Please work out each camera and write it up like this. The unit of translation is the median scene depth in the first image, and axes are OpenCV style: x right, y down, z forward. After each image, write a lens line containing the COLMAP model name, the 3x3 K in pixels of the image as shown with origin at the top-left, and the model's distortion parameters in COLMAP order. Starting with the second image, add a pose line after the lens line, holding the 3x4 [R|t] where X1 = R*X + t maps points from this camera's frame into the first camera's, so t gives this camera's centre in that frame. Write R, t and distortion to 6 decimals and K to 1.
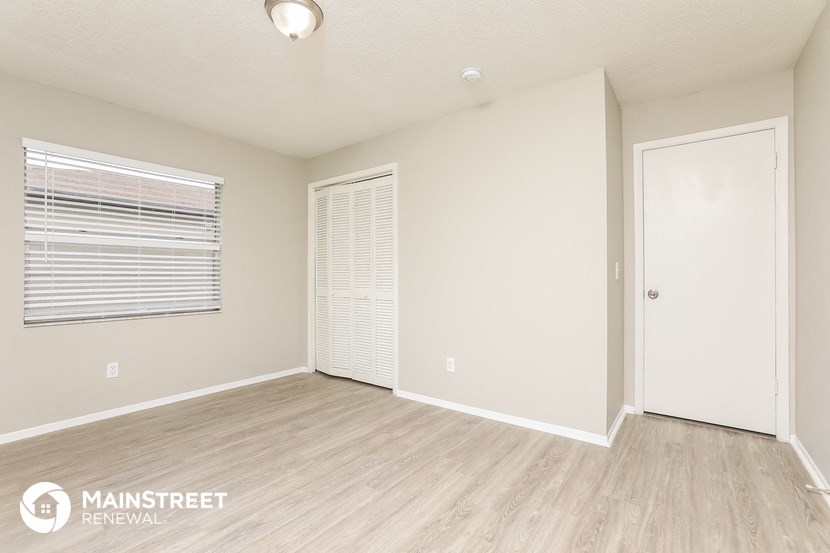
lens RADIAL K [[371.6, 0, 421.4], [0, 371.6, 273.1], [0, 0, 1]] dist [0.002871, 0.000991]
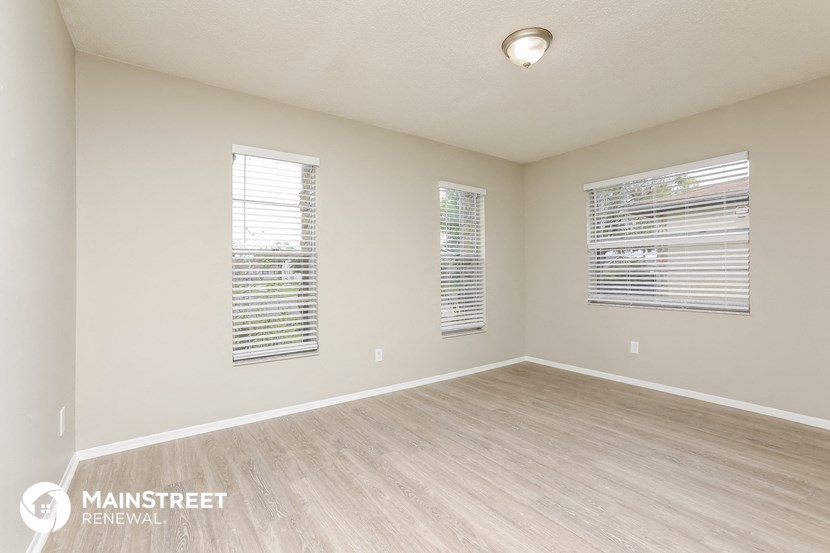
lens RADIAL K [[371.6, 0, 416.2], [0, 371.6, 274.4], [0, 0, 1]] dist [0.002871, 0.000991]
pose [[-0.283591, 0.002380, -0.958942, 0.534976], [0.013013, 0.999914, -0.001367, 0.008966], [0.958857, -0.012866, -0.283597, 0.623461]]
